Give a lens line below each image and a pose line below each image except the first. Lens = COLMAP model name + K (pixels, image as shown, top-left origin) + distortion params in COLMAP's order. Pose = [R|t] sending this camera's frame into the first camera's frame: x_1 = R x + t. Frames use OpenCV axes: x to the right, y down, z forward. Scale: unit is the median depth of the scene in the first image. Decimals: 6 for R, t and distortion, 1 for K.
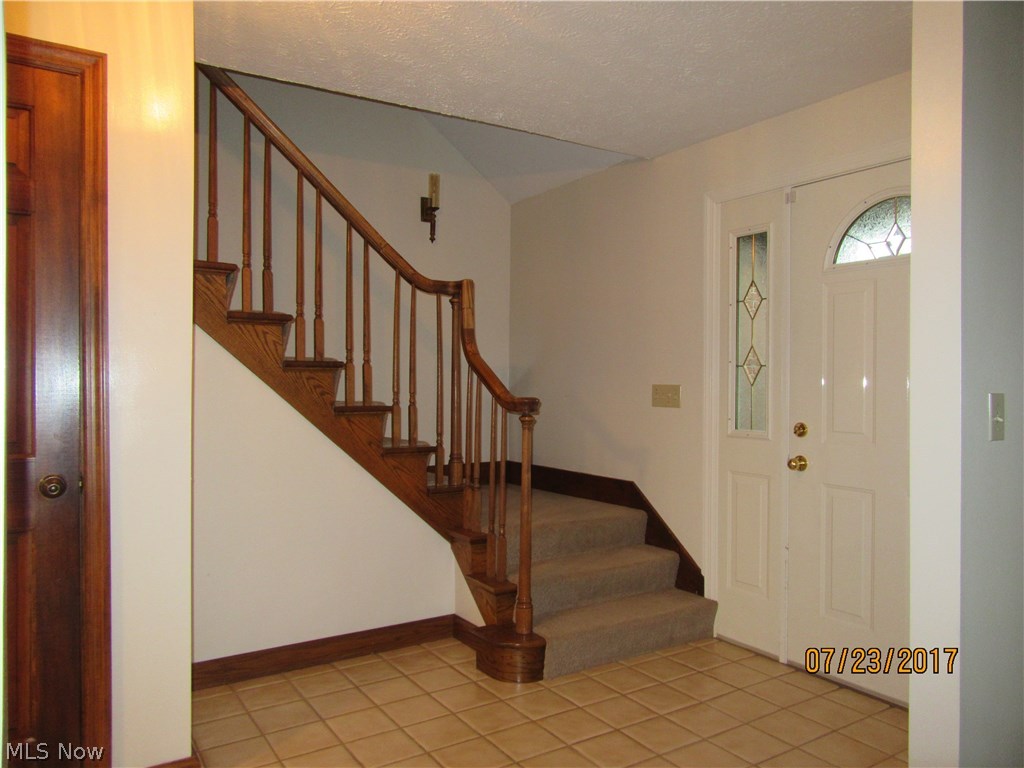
lens RADIAL K [[754.4, 0, 515.1], [0, 754.4, 378.5], [0, 0, 1]] dist [-0.009076, 0.010784]
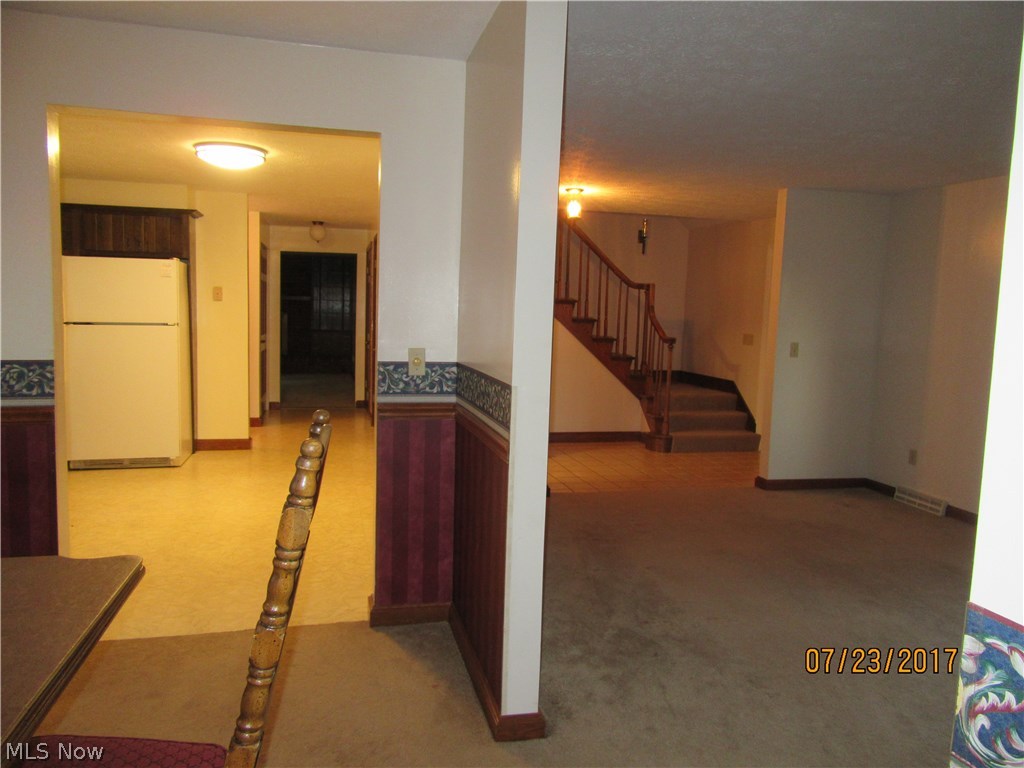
lens RADIAL K [[754.4, 0, 512.5], [0, 754.4, 376.6], [0, 0, 1]] dist [-0.009076, 0.010784]
pose [[0.947196, 0.058333, -0.315304, 0.264467], [-0.031535, 0.995493, 0.089439, -0.042494], [0.319100, -0.074773, 0.944767, -1.257280]]
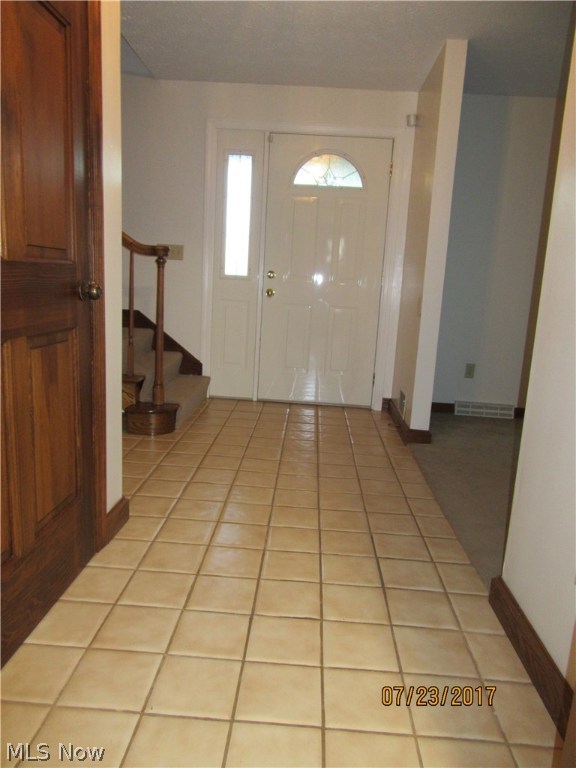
lens RADIAL K [[565.8, 0, 291.9], [0, 565.8, 382.4], [0, 0, 1]] dist [-0.009076, 0.010784]
pose [[0.568396, -0.119884, 0.813974, -0.667442], [-0.057281, 0.981161, 0.184507, 0.061327], [-0.820759, -0.151498, 0.550821, 0.142013]]
